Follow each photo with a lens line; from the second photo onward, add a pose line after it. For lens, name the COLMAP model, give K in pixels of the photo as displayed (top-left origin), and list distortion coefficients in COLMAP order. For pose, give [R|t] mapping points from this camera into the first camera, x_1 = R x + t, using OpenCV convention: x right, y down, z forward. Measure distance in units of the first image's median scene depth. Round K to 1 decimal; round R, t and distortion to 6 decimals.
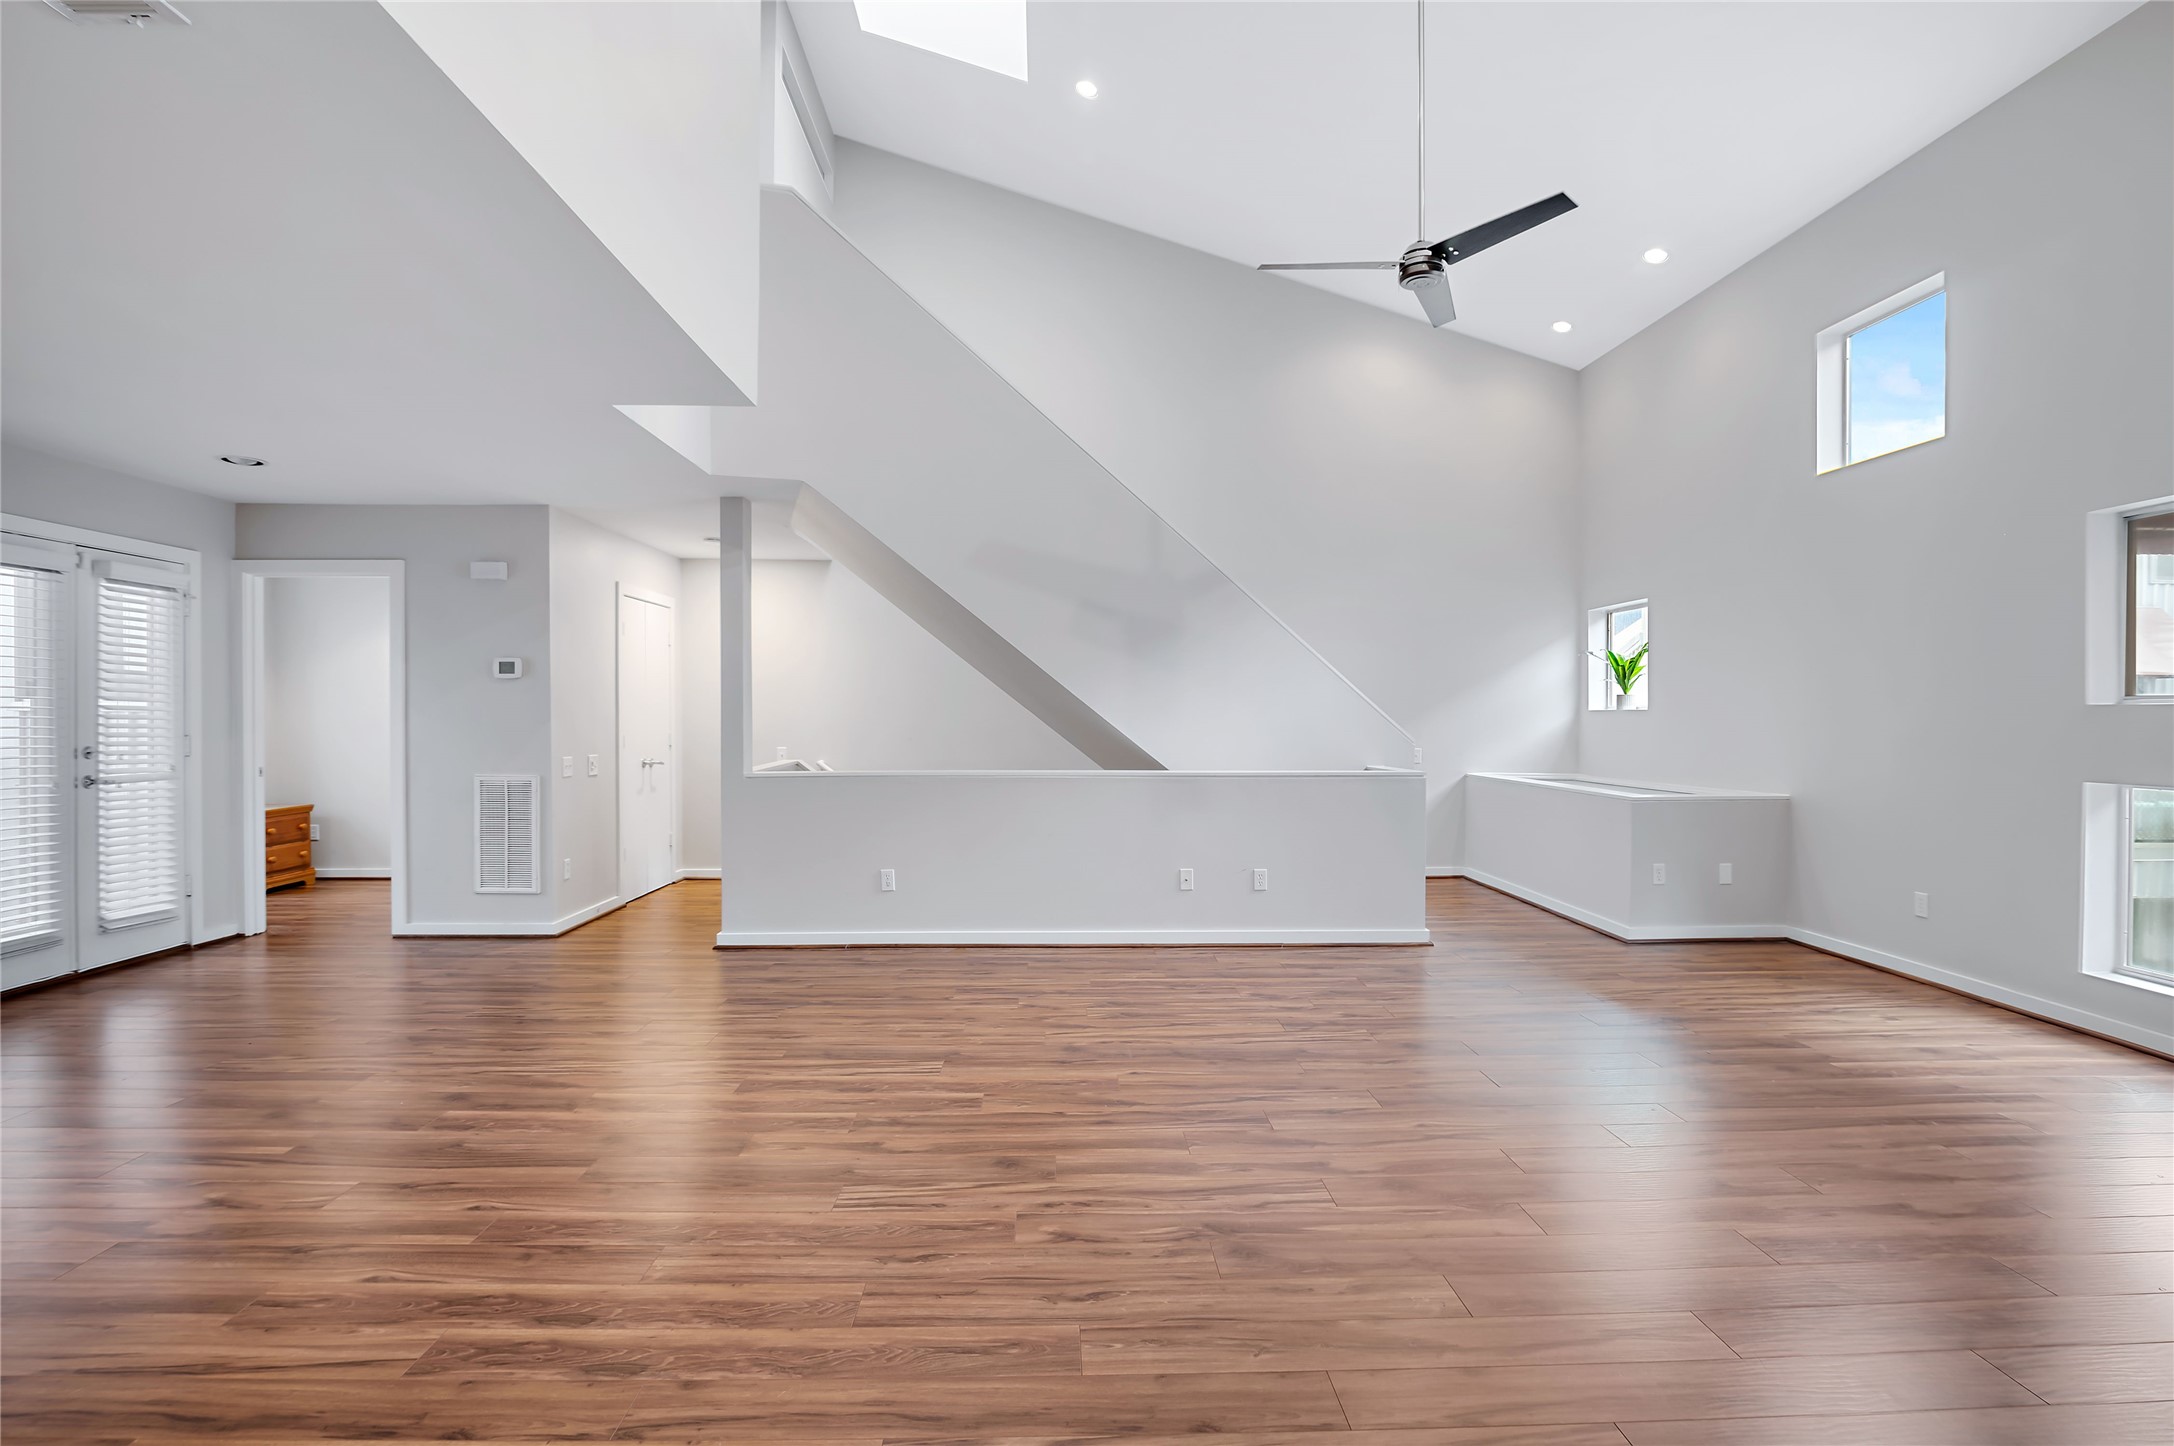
lens RADIAL K [[1003.0, 0, 1080.6], [0, 1003.0, 725.7], [0, 0, 1]] dist [-0.010825, 0.000448]
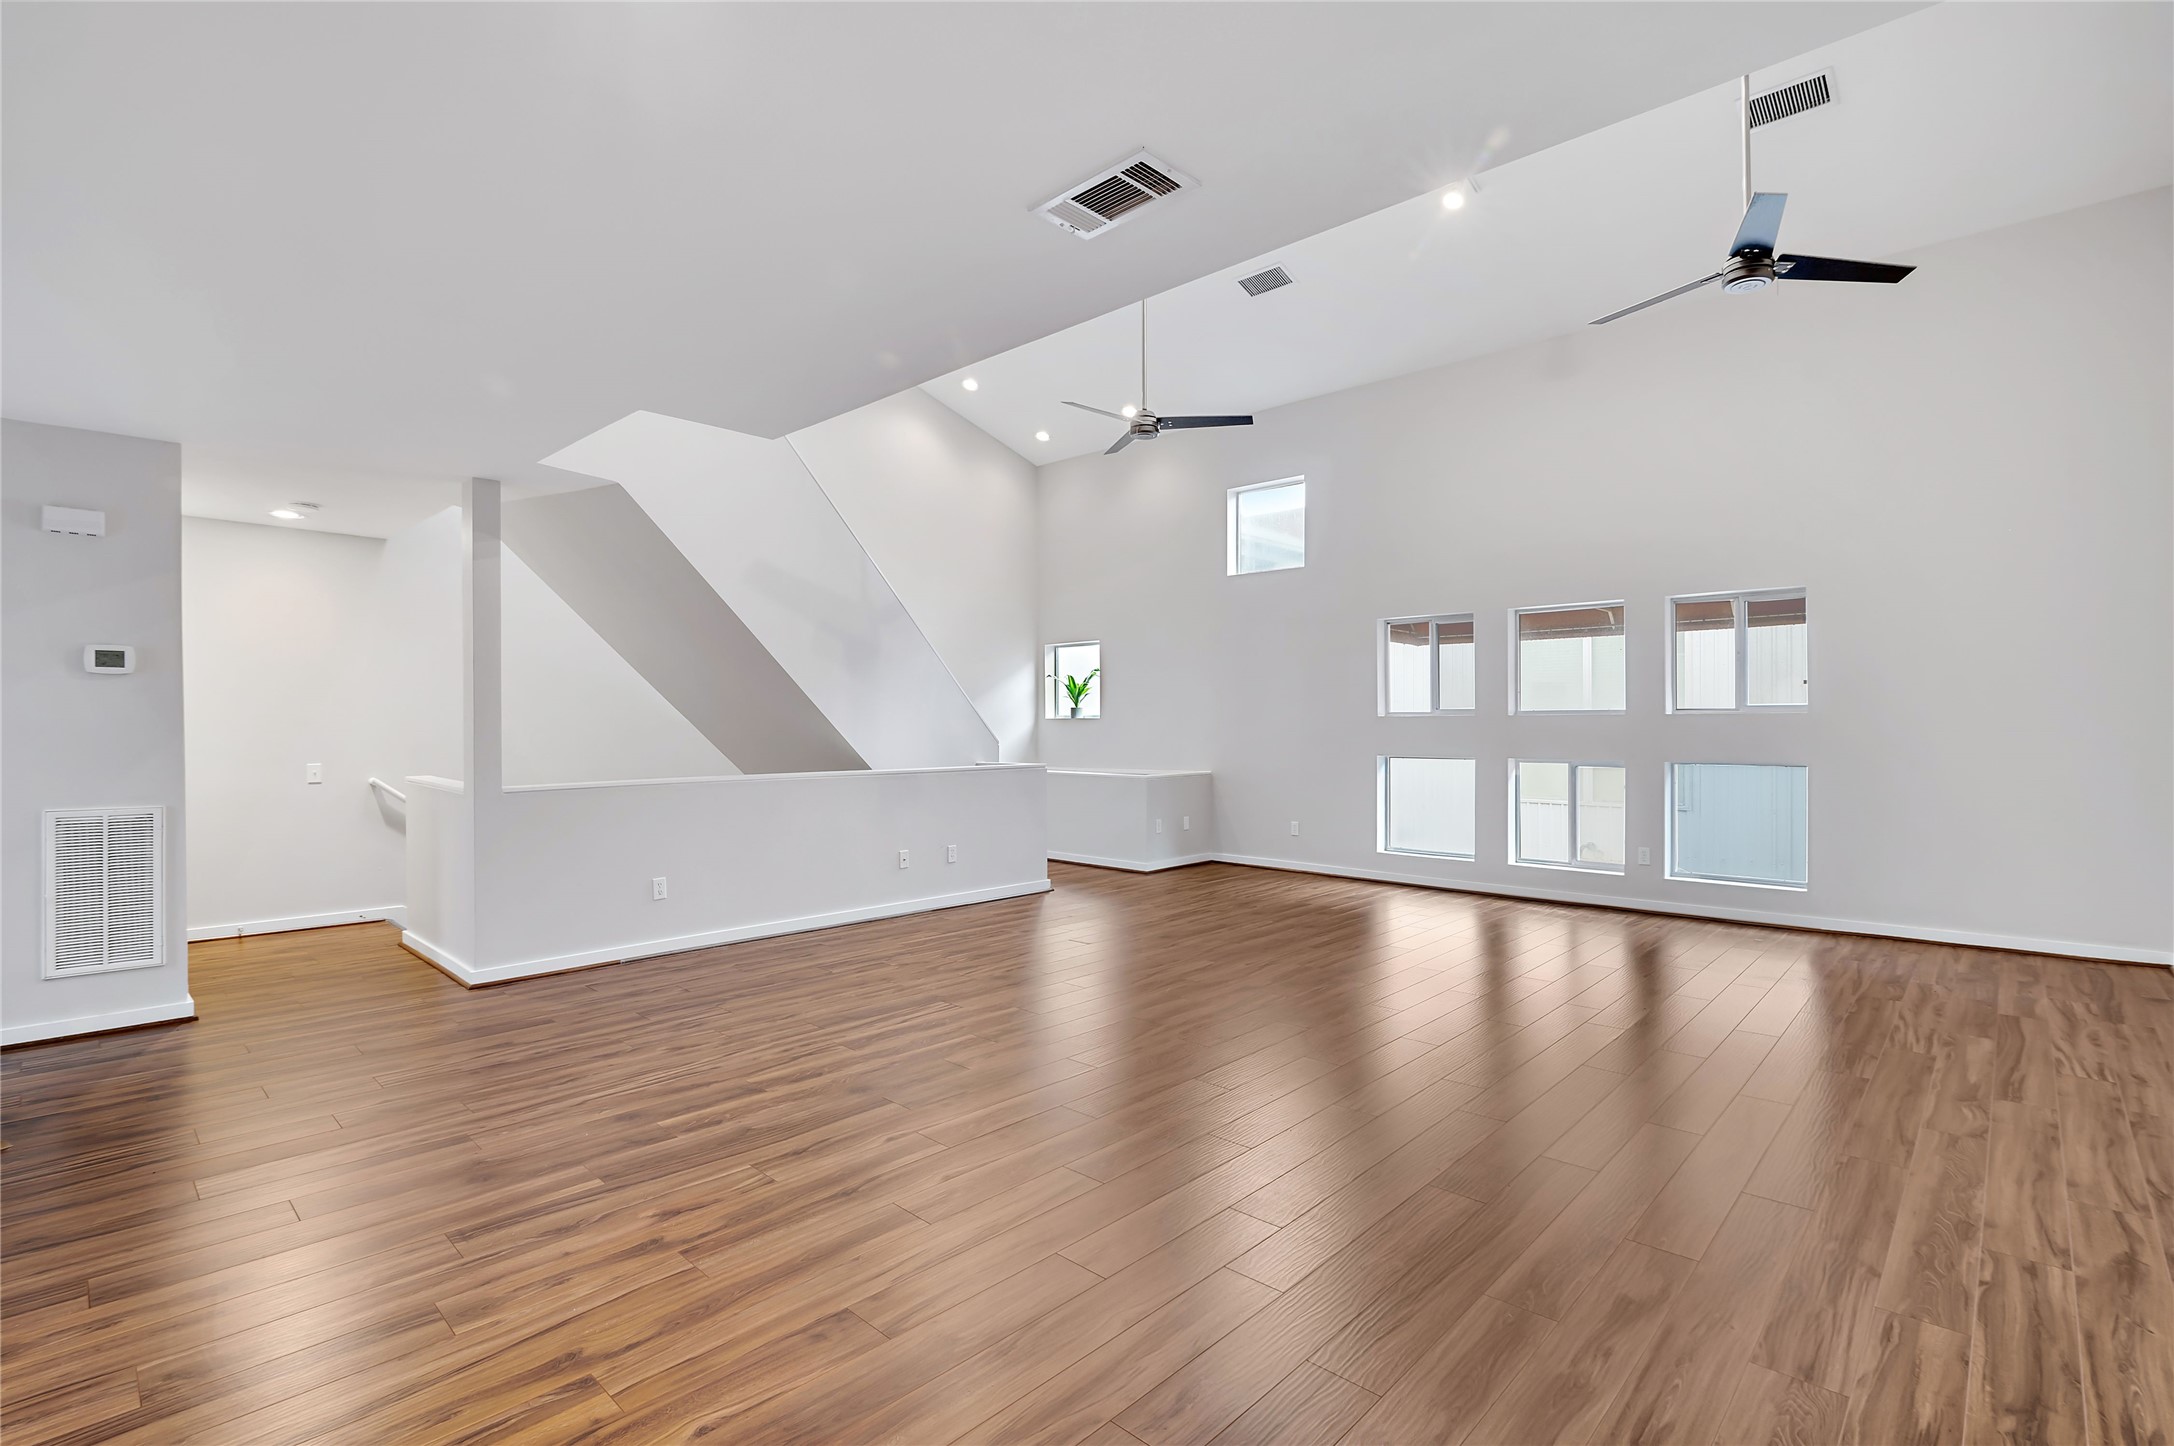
lens RADIAL K [[1003.0, 0, 1084.3], [0, 1003.0, 731.7], [0, 0, 1]] dist [-0.010825, 0.000448]
pose [[0.705563, -0.007966, 0.708602, -0.666519], [0.008962, 0.999957, 0.002318, -0.000682], [-0.708590, 0.004715, 0.705604, -0.002848]]
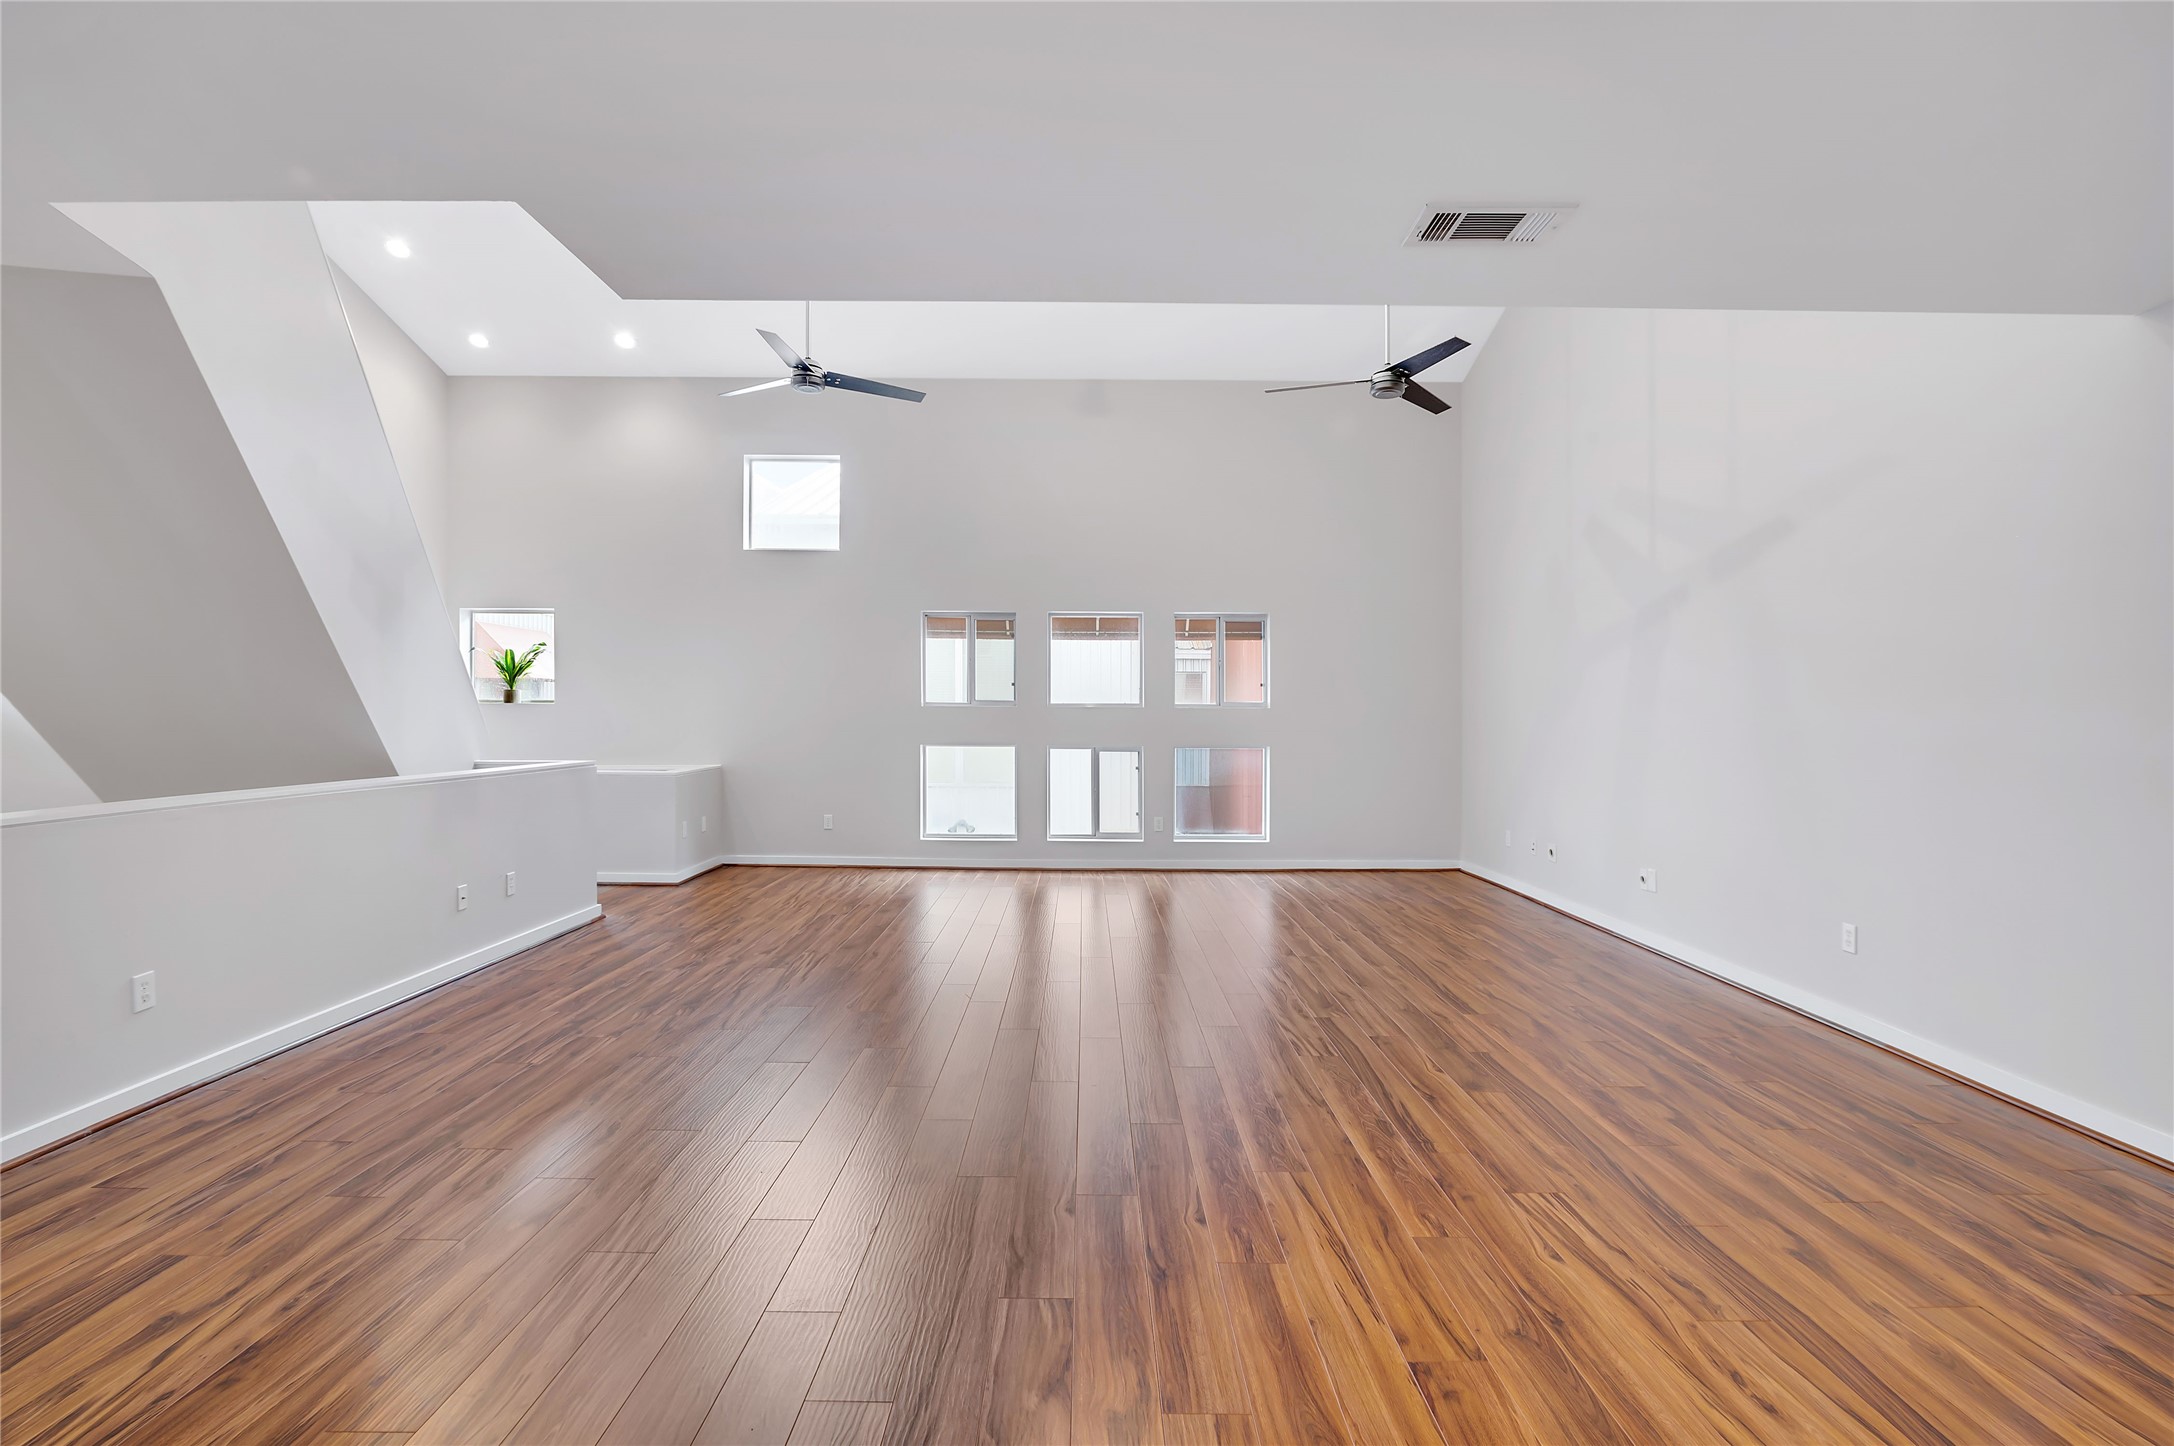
lens RADIAL K [[1003.0, 0, 1076.7], [0, 1003.0, 718.1], [0, 0, 1]] dist [-0.010825, 0.000448]
pose [[0.030707, -0.004750, 0.999517, -0.827990], [0.002843, 0.999985, 0.004665, -0.004364], [-0.999524, 0.002699, 0.030720, 0.498582]]
